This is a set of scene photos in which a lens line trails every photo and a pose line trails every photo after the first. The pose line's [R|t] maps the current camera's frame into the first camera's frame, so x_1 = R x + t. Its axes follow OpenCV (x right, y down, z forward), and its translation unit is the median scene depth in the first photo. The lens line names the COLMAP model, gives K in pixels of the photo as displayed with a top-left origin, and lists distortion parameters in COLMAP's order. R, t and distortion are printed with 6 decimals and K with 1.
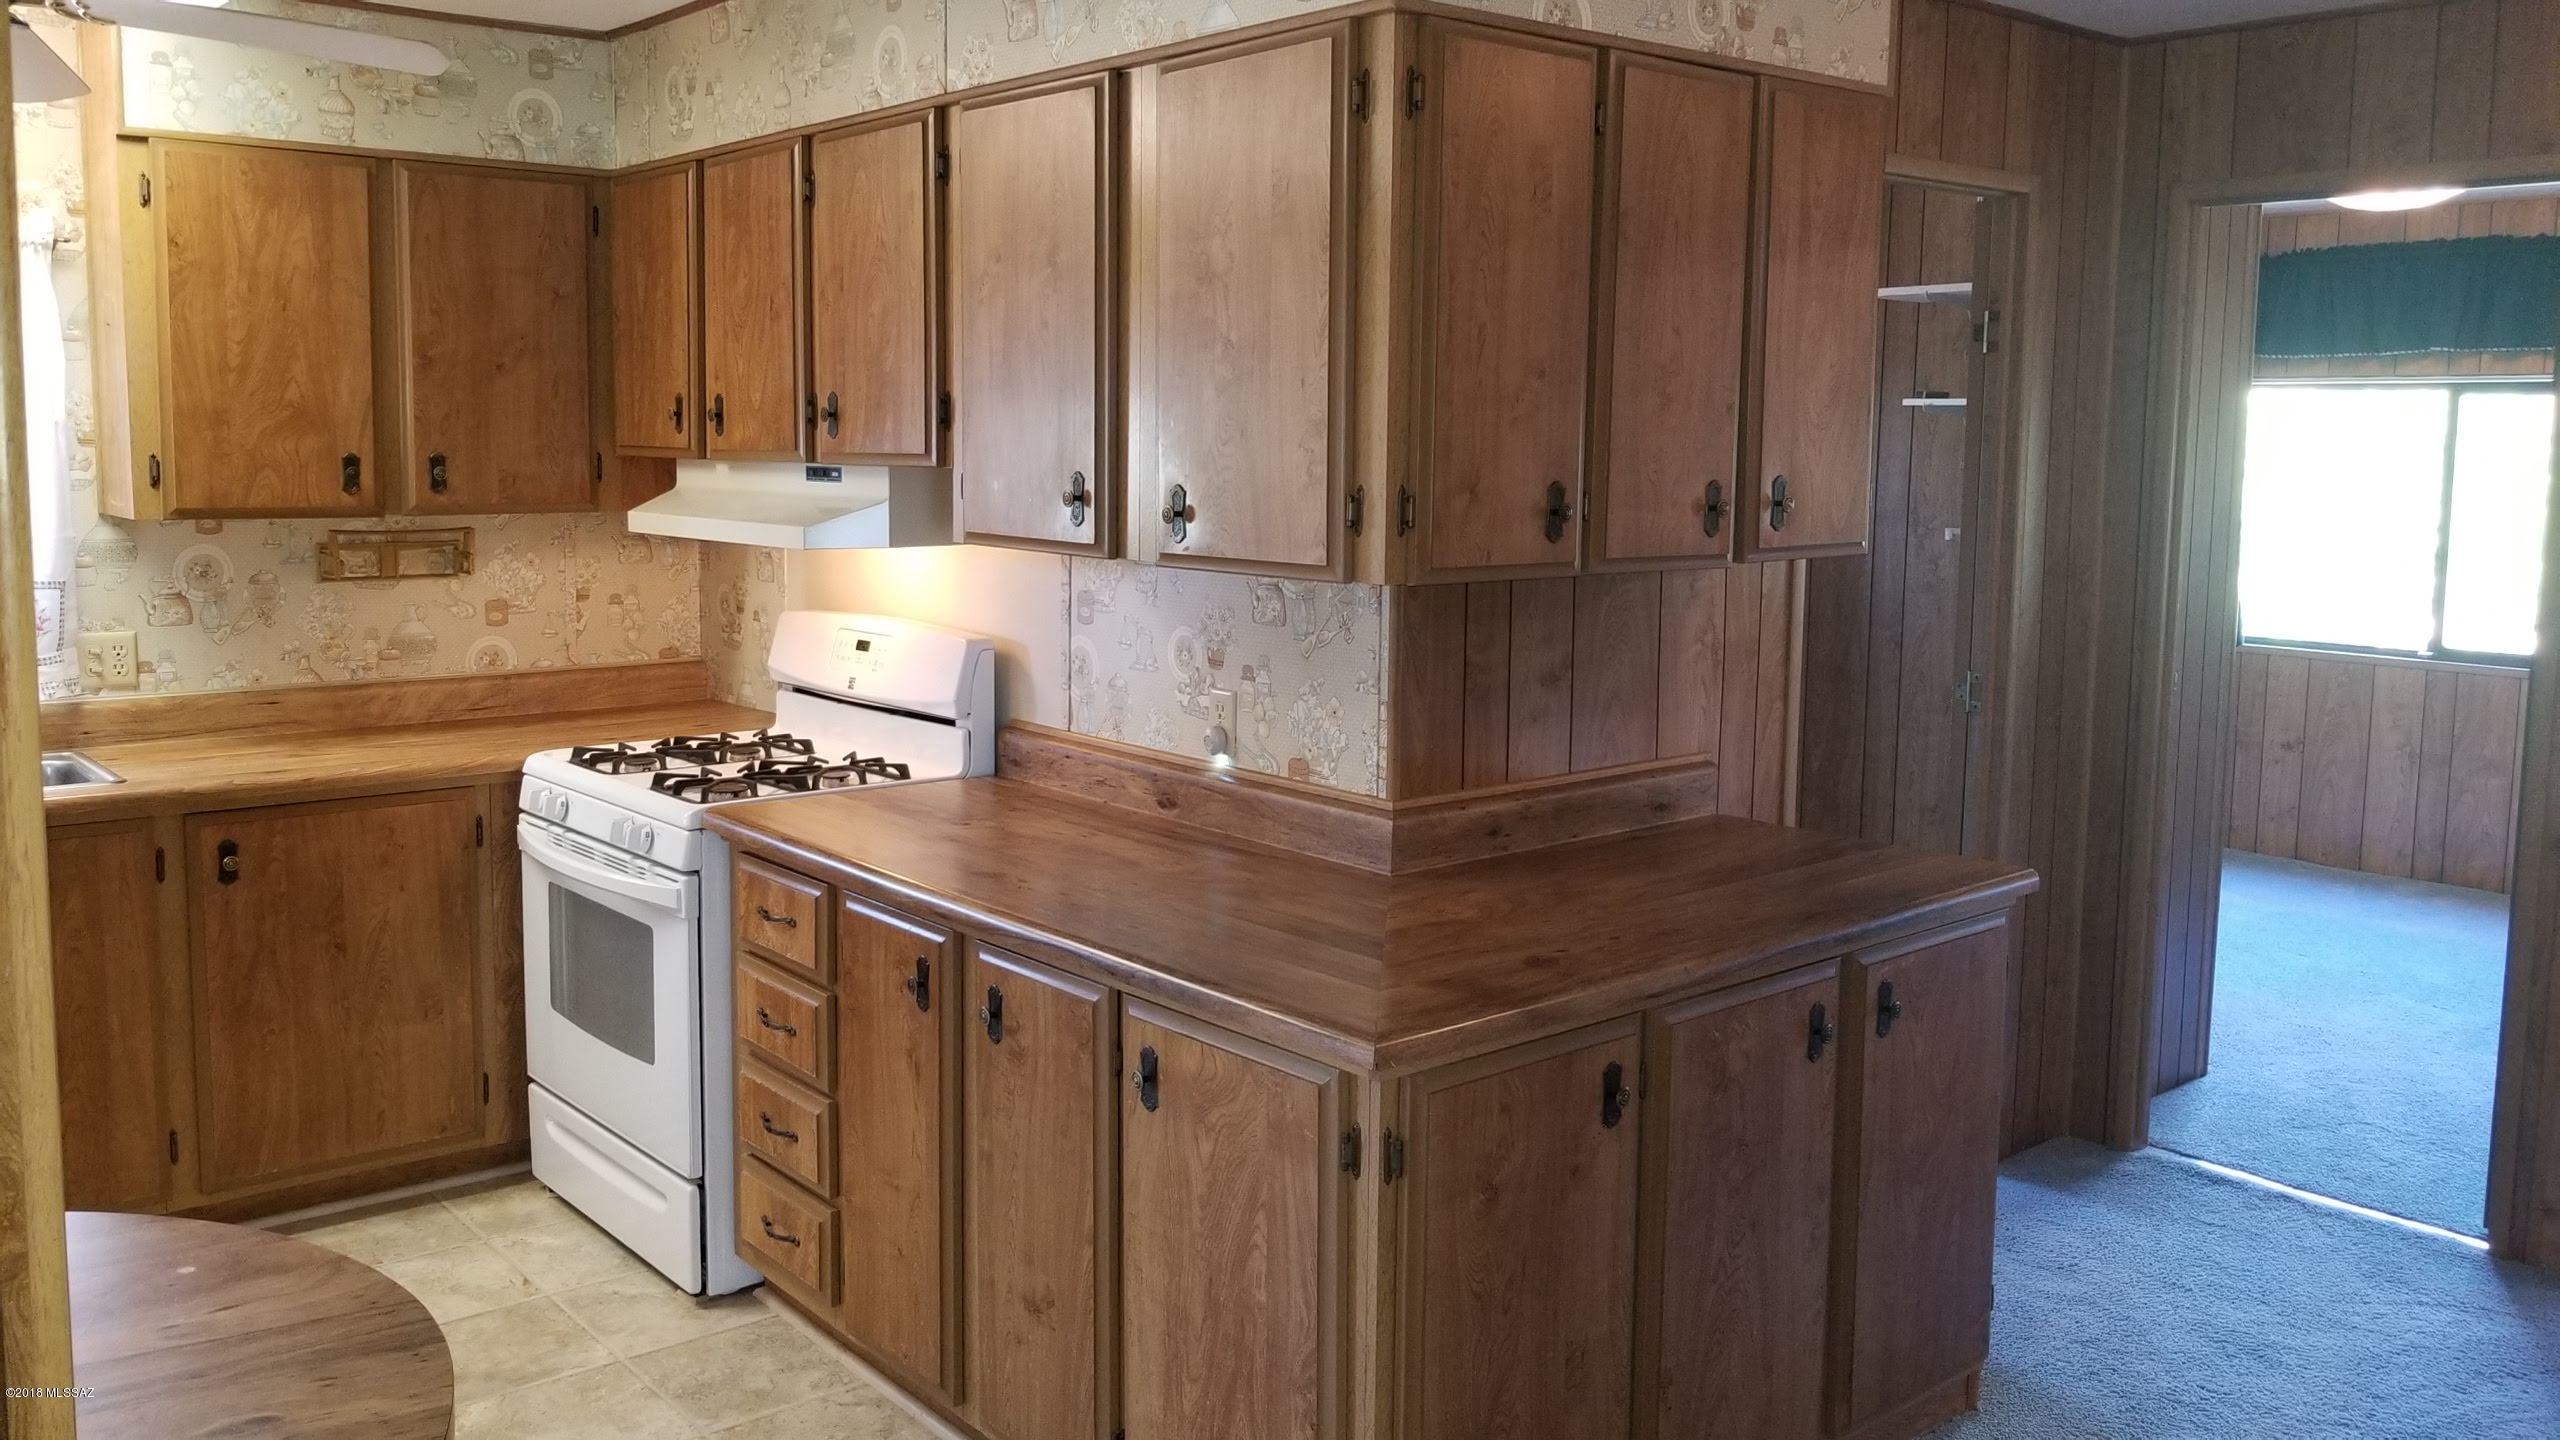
lens RADIAL K [[2053.1, 0, 1250.9], [0, 2053.1, 621.0], [0, 0, 1]] dist [-0.010224, -0.005763]
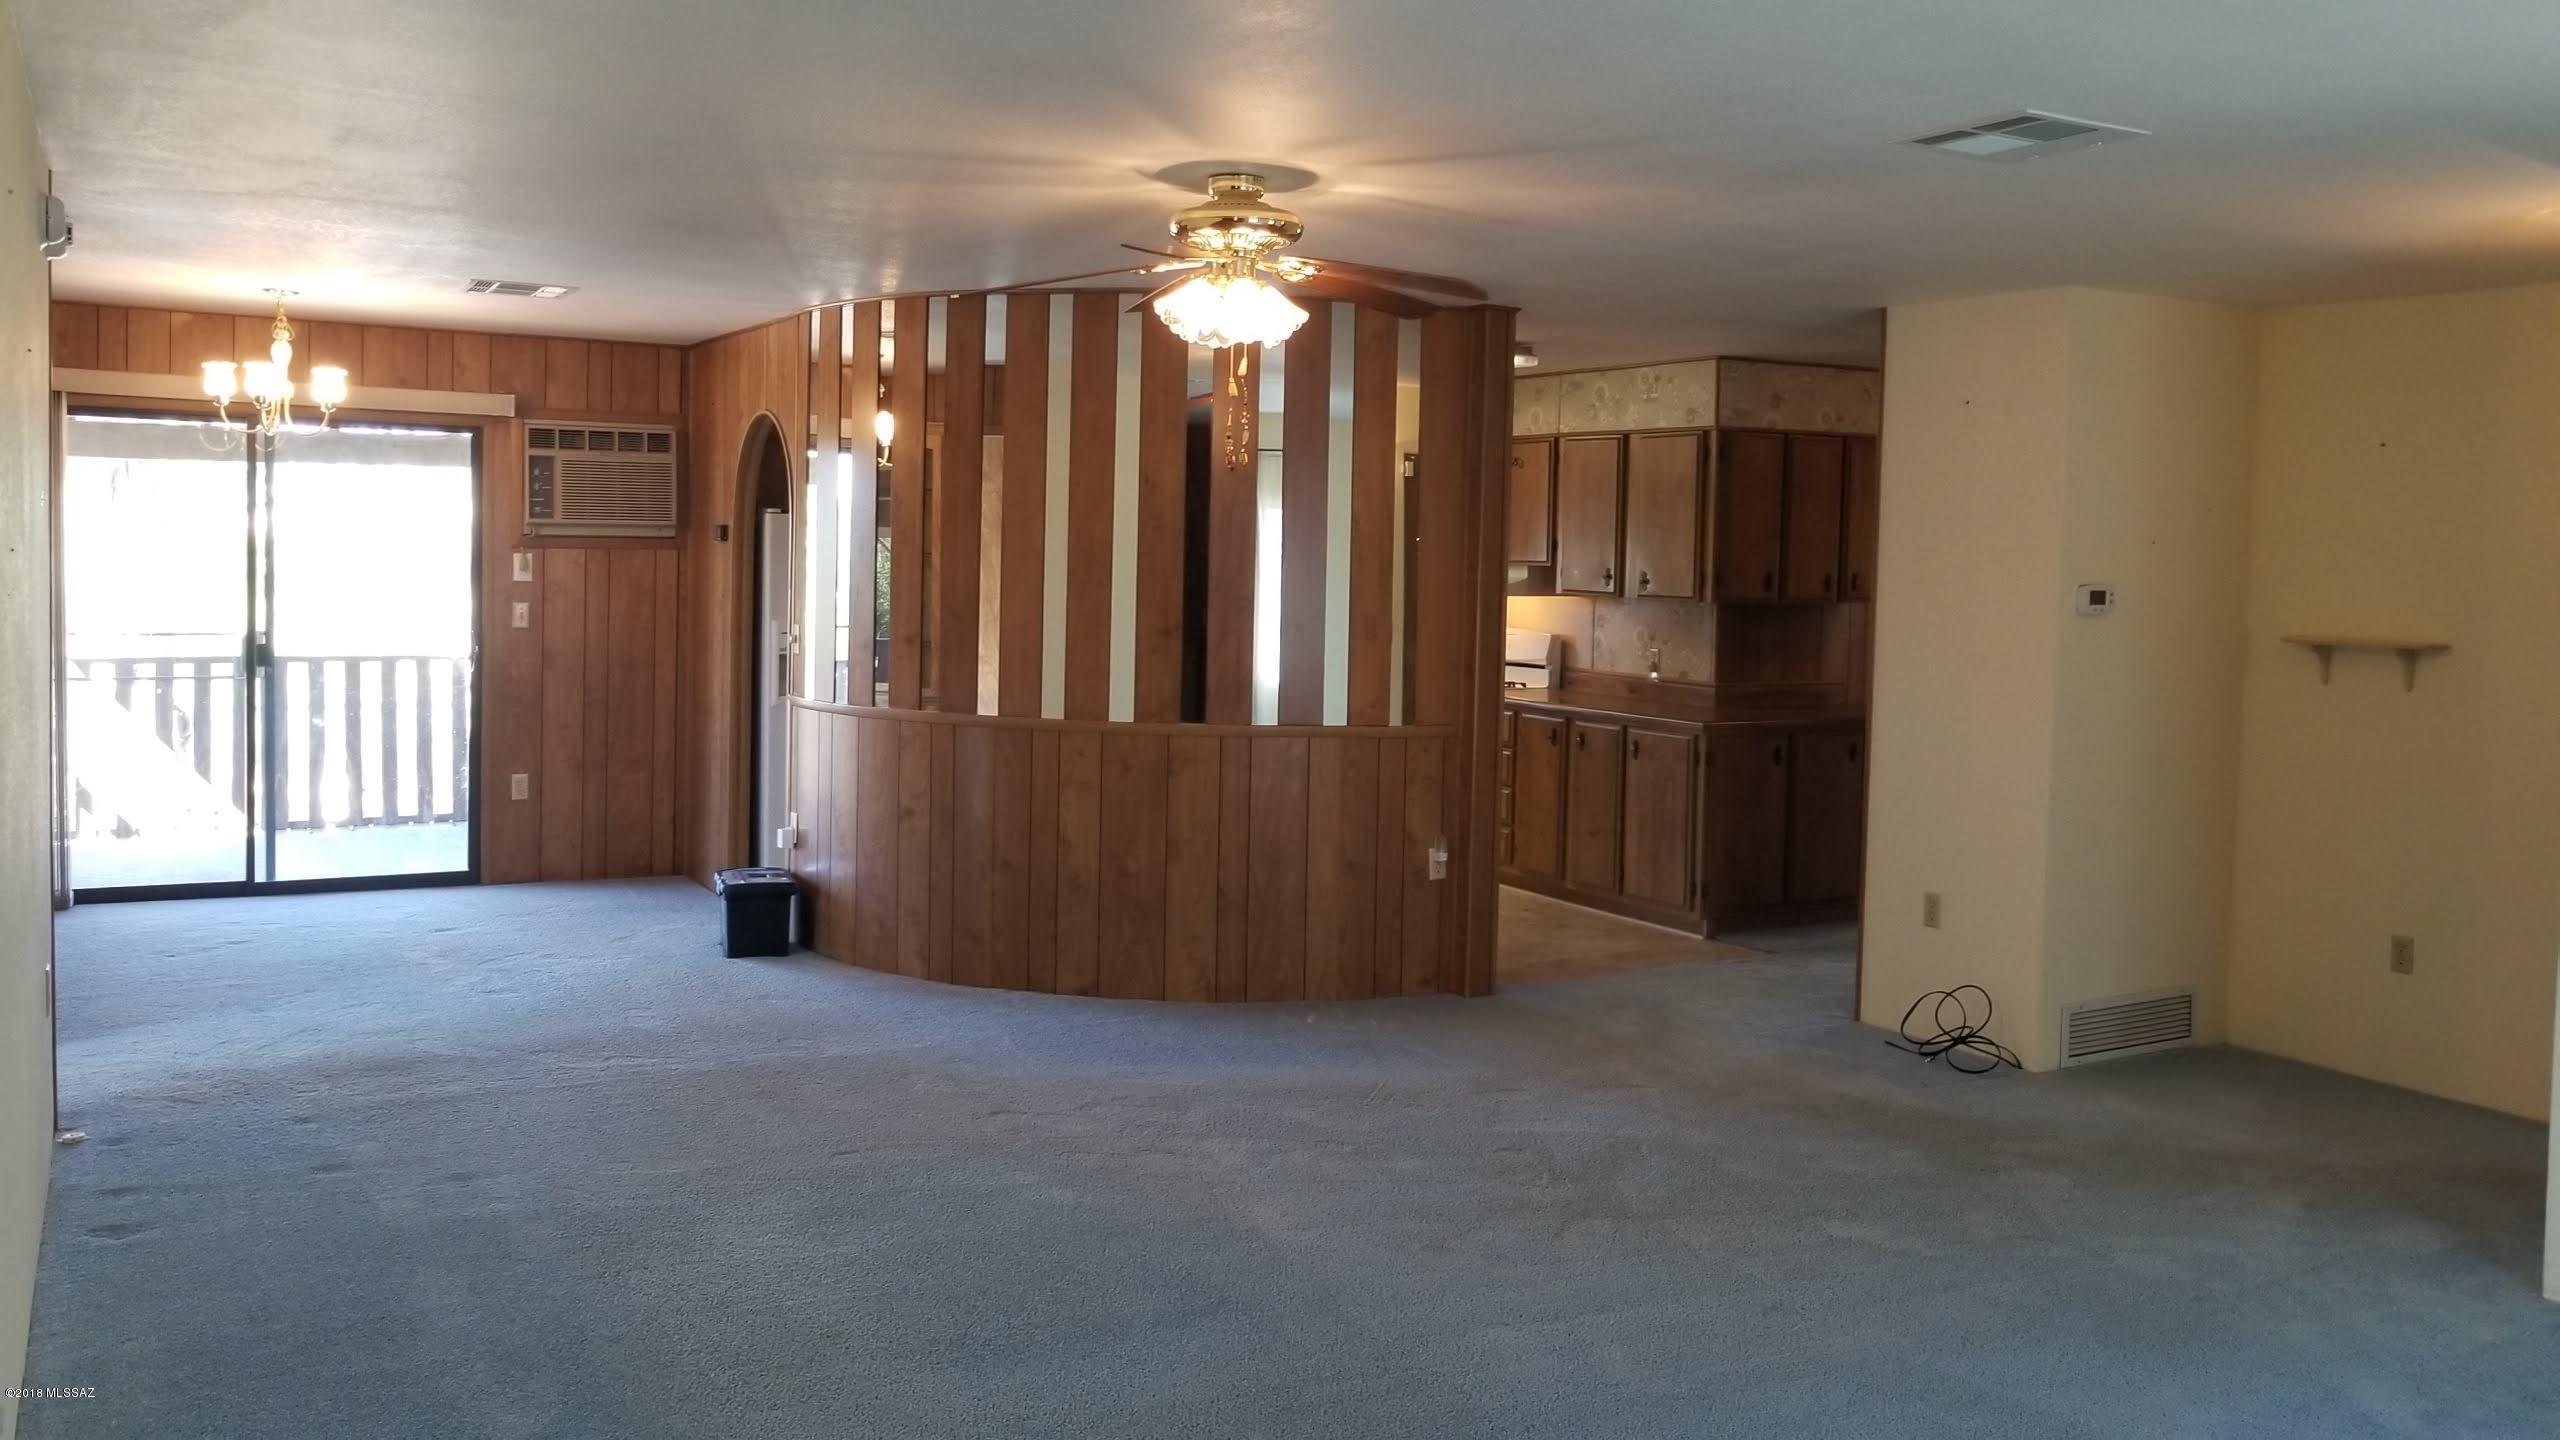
lens RADIAL K [[2053.1, 0, 1286.1], [0, 2053.1, 610.6], [0, 0, 1]] dist [-0.010224, -0.005763]
pose [[0.986037, 0.019627, -0.165365, -0.050213], [-0.030468, 0.997531, -0.063280, 0.182030], [0.163715, 0.067435, 0.984200, -1.895241]]
